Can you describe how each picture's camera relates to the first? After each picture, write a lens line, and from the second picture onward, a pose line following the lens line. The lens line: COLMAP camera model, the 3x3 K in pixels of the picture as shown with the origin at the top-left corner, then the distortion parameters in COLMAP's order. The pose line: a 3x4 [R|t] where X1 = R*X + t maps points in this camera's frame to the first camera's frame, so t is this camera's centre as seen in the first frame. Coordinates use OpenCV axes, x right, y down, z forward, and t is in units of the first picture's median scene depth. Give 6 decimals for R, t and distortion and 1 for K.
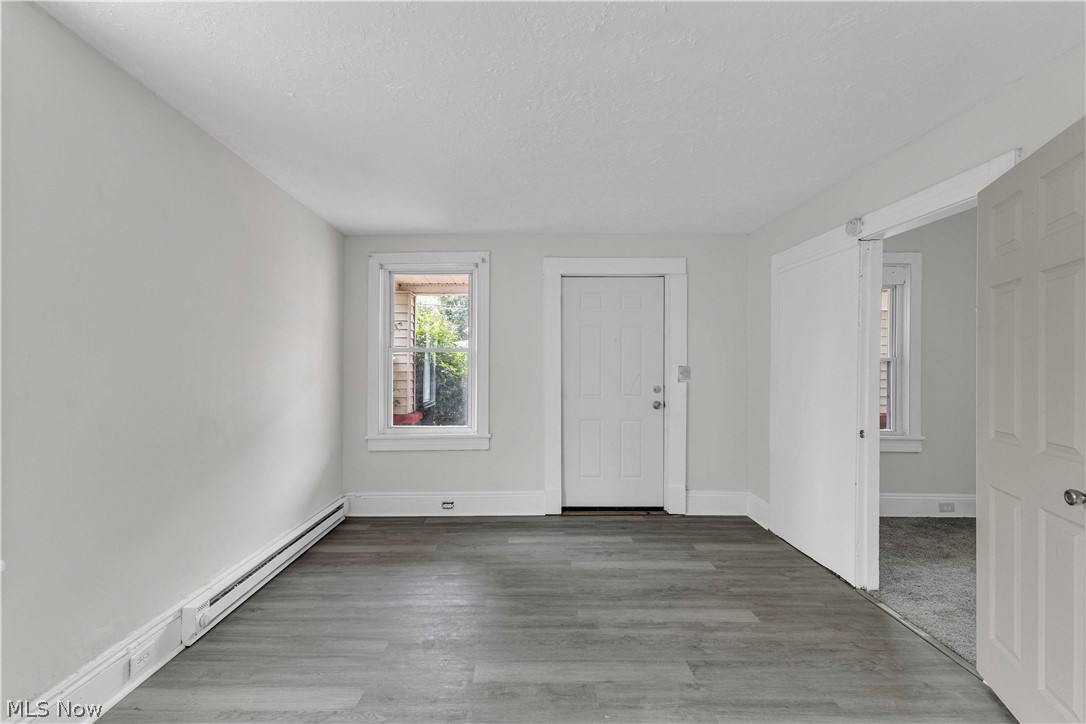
lens RADIAL K [[481.4, 0, 533.7], [0, 481.4, 366.0], [0, 0, 1]] dist [0.009063, -0.000404]
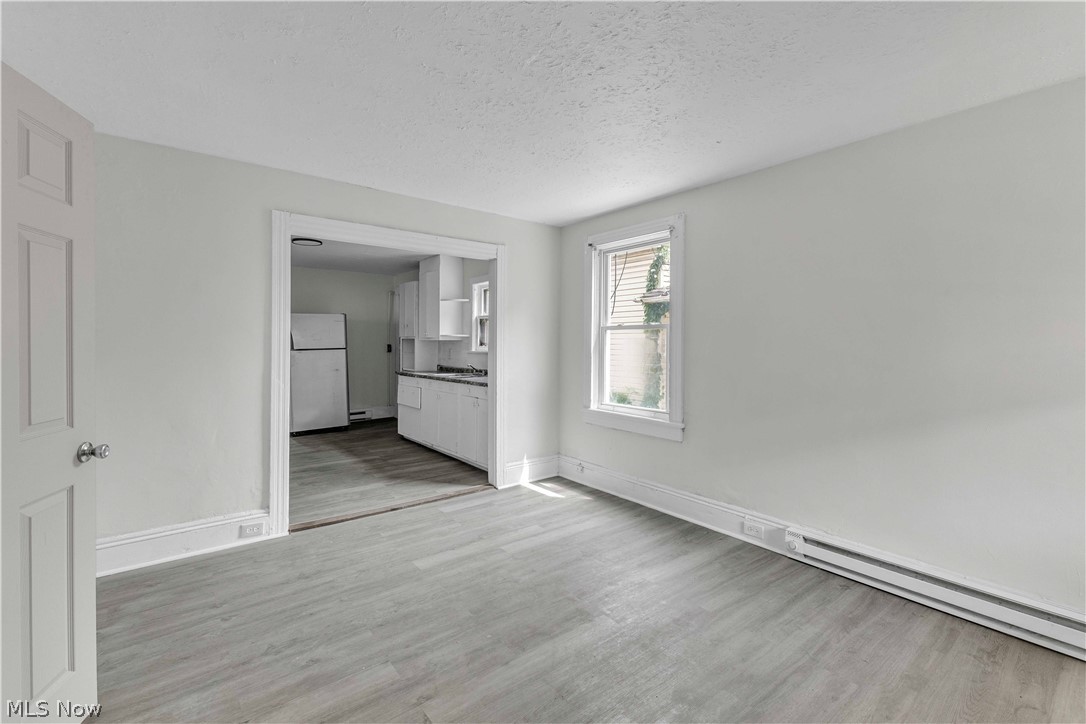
lens RADIAL K [[481.4, 0, 550.2], [0, 481.4, 354.9], [0, 0, 1]] dist [0.009063, -0.000404]
pose [[-0.791820, 0.003504, -0.610745, 0.648254], [-0.005527, 0.999902, 0.012901, 0.010731], [0.610730, 0.013591, -0.791722, 1.732461]]
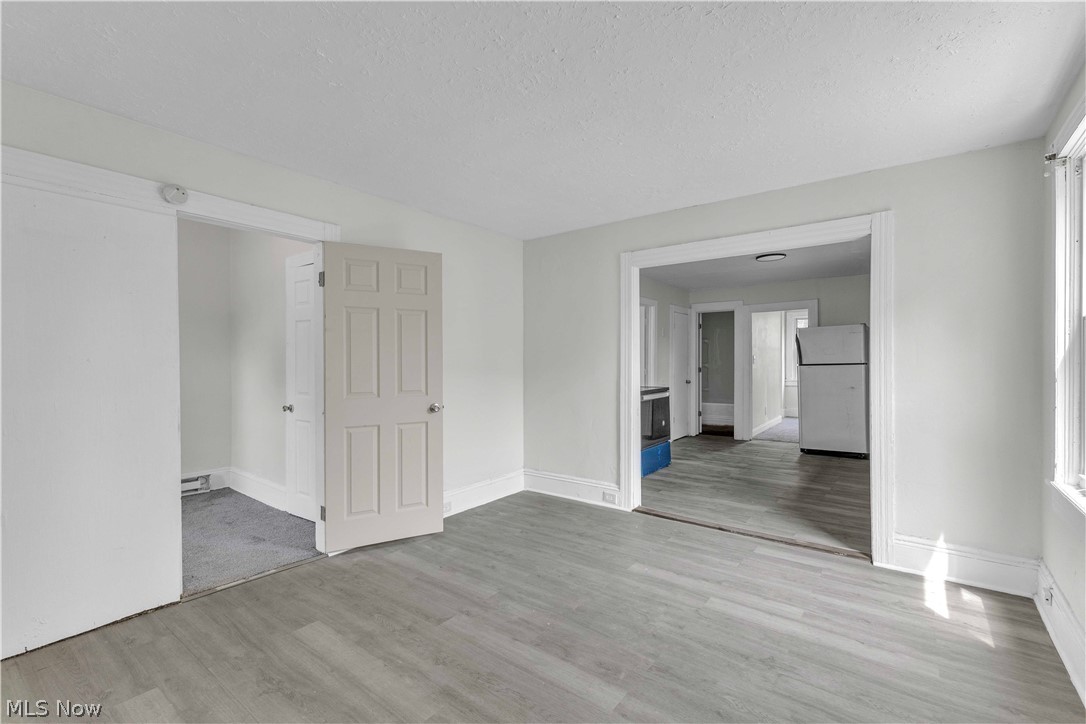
lens RADIAL K [[481.4, 0, 524.7], [0, 481.4, 367.3], [0, 0, 1]] dist [0.009063, -0.000404]
pose [[-0.768365, -0.015446, 0.639825, -0.530244], [-0.007945, 0.999862, 0.014597, 0.013265], [-0.639962, 0.006133, -0.768382, 1.738534]]
